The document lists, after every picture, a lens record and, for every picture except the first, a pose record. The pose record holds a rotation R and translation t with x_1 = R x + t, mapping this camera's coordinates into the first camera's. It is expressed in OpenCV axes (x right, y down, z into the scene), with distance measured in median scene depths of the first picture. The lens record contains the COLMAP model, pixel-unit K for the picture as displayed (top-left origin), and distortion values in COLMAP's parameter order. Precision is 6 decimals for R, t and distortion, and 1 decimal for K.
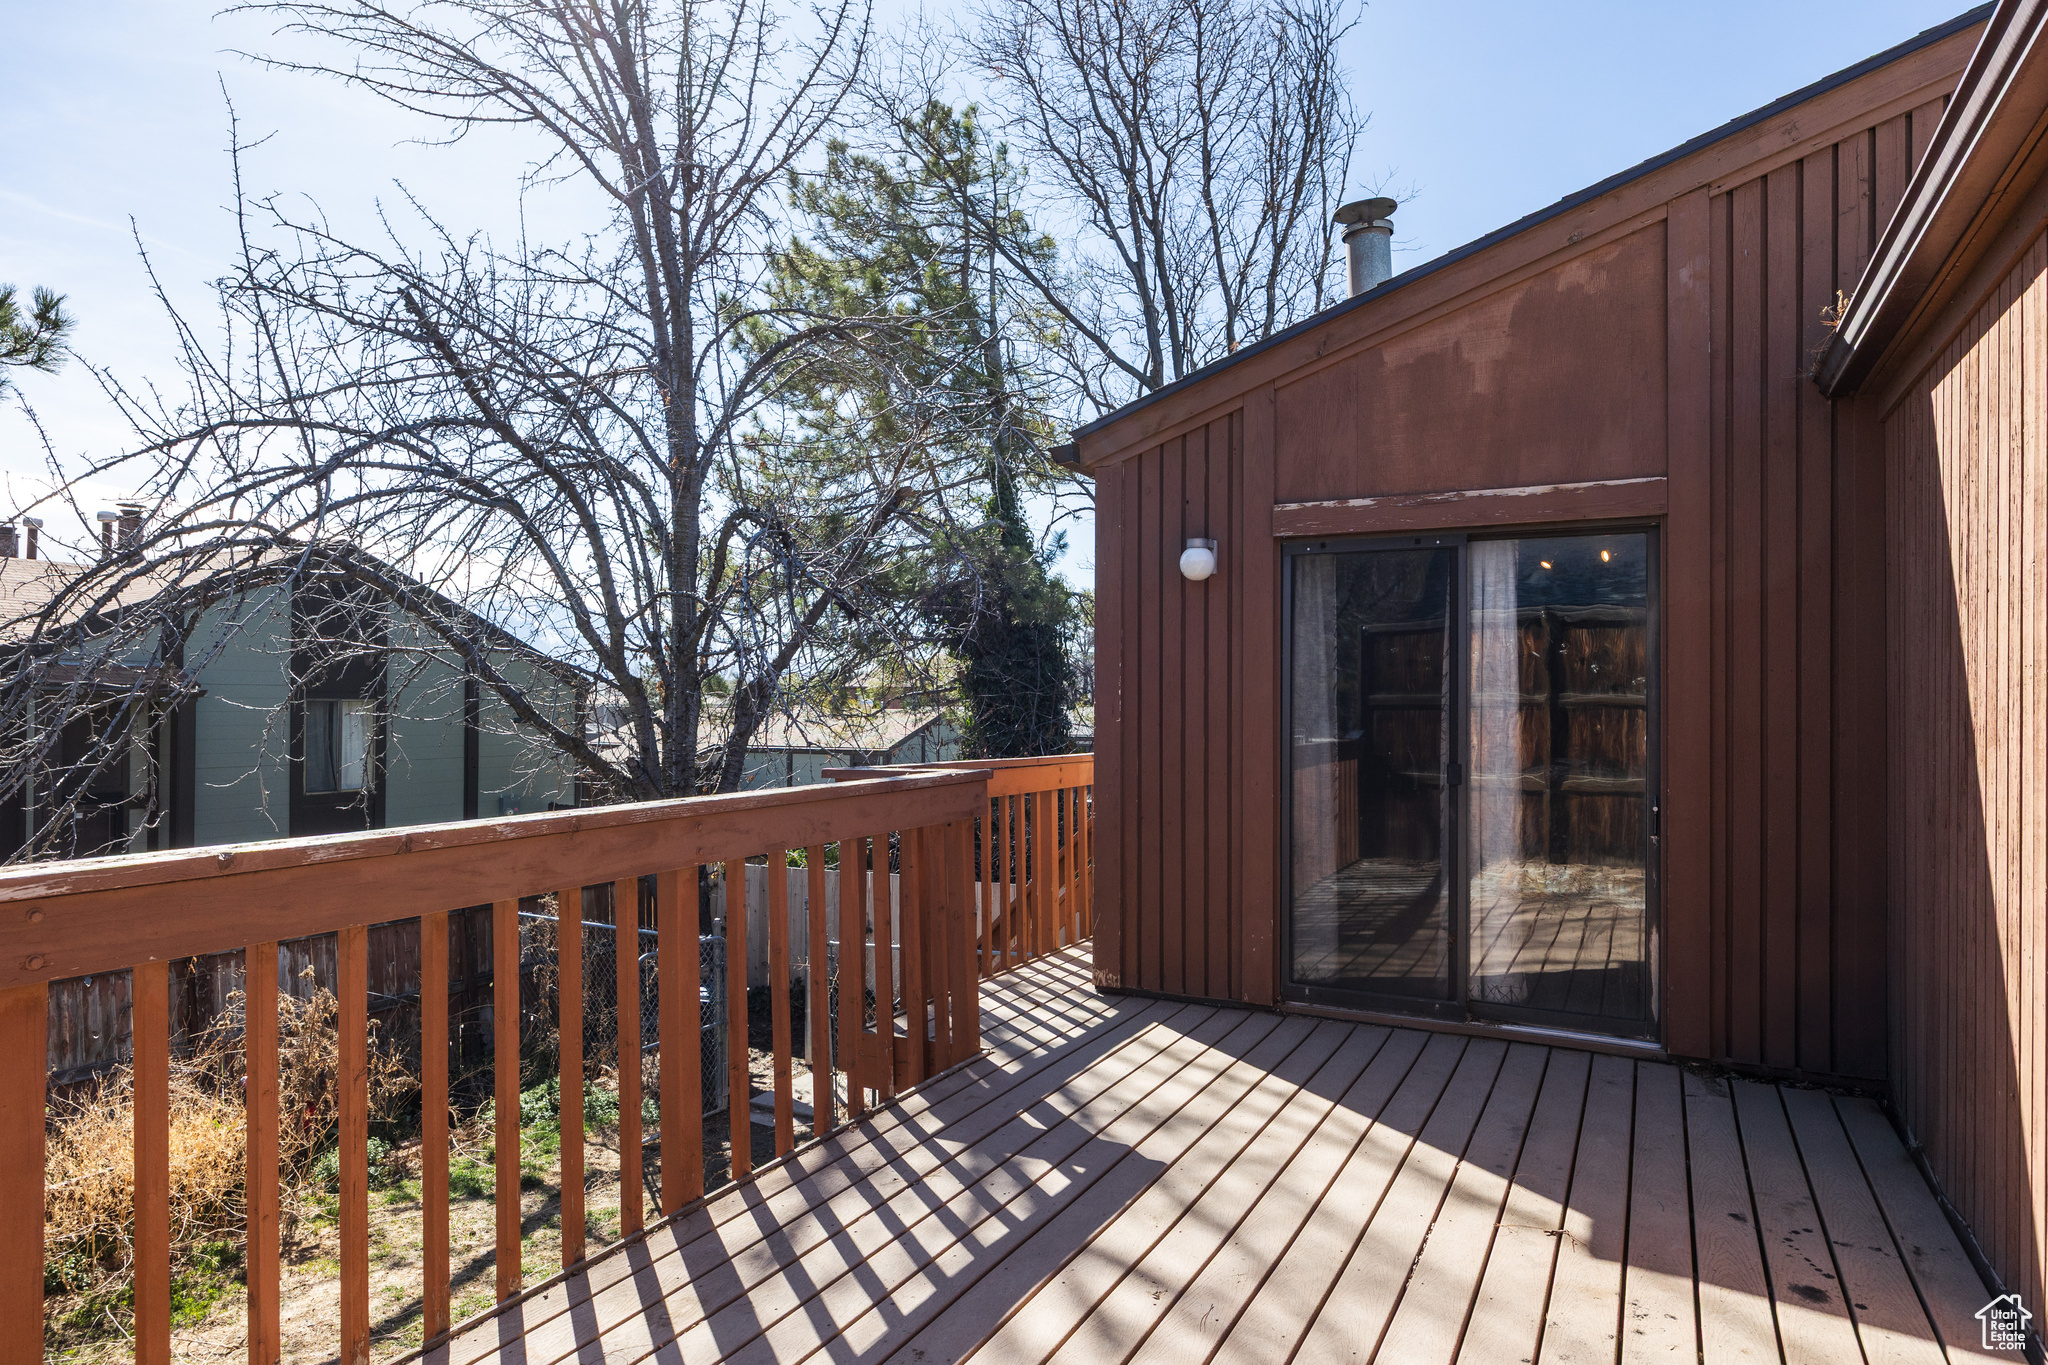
lens RADIAL K [[1203.7, 0, 1027.2], [0, 1203.7, 692.8], [0, 0, 1]] dist [0.000432, 0.000447]
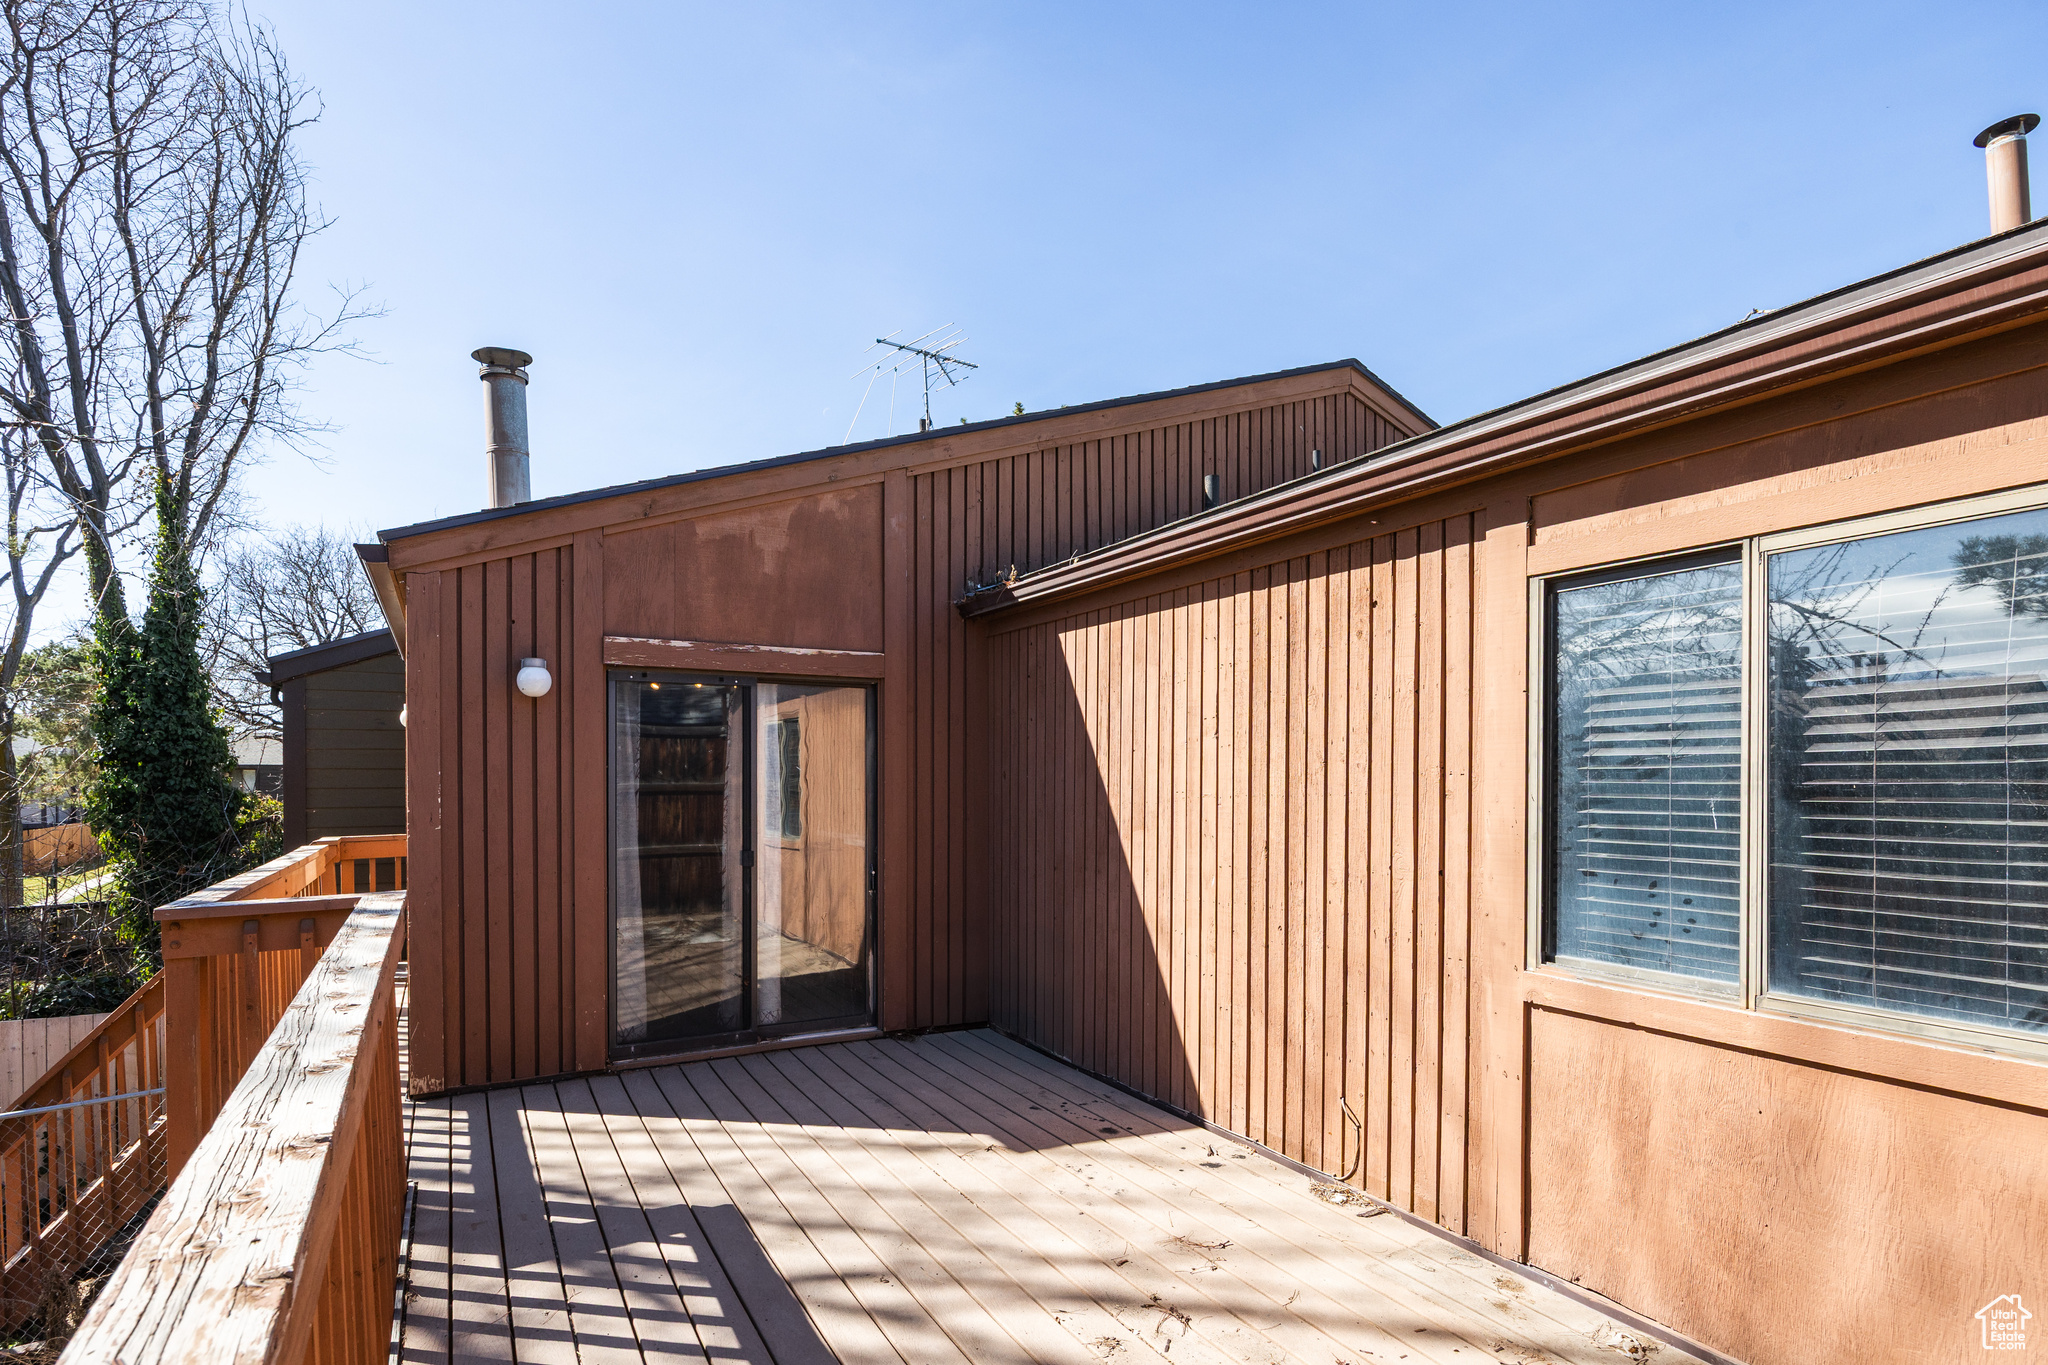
lens RADIAL K [[996.5, 0, 996.0], [0, 996.5, 789.5], [0, 0, 1]] dist [-0.010861, -0.001121]
pose [[0.560001, -0.017286, 0.828312, -0.429963], [-0.004381, 0.999707, 0.023826, -0.038792], [-0.828480, -0.016972, 0.559761, 0.177848]]
